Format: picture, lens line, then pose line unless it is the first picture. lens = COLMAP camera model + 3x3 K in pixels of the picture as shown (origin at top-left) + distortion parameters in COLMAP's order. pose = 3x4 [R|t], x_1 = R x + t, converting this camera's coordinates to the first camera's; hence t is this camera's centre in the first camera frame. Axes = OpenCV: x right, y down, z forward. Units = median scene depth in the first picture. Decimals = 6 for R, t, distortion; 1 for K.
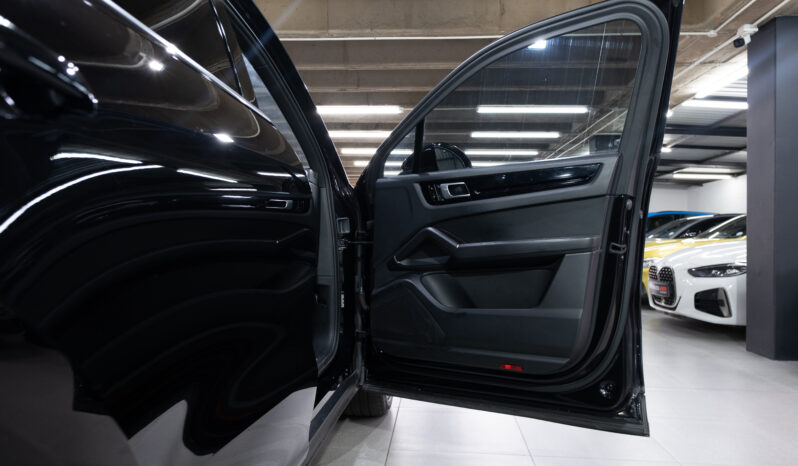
lens RADIAL K [[545.8, 0, 401.6], [0, 545.8, 231.5], [0, 0, 1]] dist [0.010043, -0.000232]
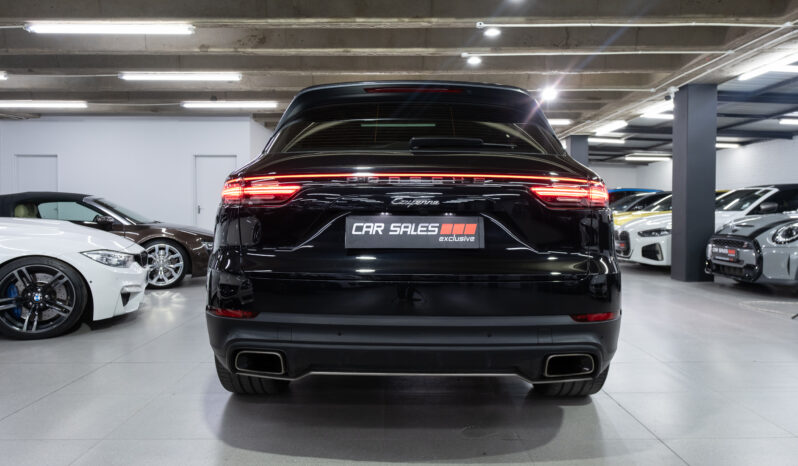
lens RADIAL K [[545.8, 0, 402.1], [0, 545.8, 229.4], [0, 0, 1]] dist [0.010043, -0.000232]
pose [[0.996776, -0.017400, 0.078319, -0.267300], [0.013735, 0.998796, 0.047093, -0.021982], [-0.079044, -0.045865, 0.995815, -0.497166]]
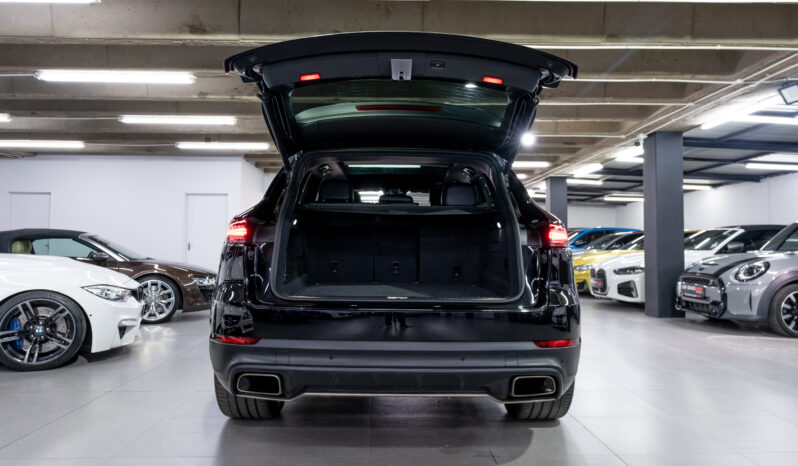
lens RADIAL K [[545.8, 0, 401.3], [0, 545.8, 231.5], [0, 0, 1]] dist [0.010043, -0.000232]
pose [[0.994635, -0.006999, 0.103209, -0.270745], [0.008796, 0.999817, -0.016968, -0.023933], [-0.103071, 0.017784, 0.994515, -0.551971]]
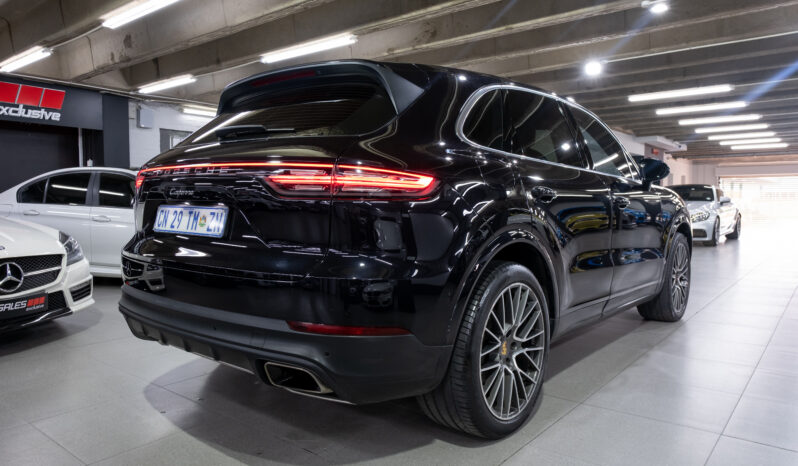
lens RADIAL K [[545.8, 0, 403.1], [0, 545.8, 230.1], [0, 0, 1]] dist [0.010043, -0.000232]
pose [[0.822526, 0.021172, -0.568333, 0.110435], [0.014787, 0.998173, 0.058585, -0.016181], [0.568535, -0.056591, 0.820711, -0.363043]]
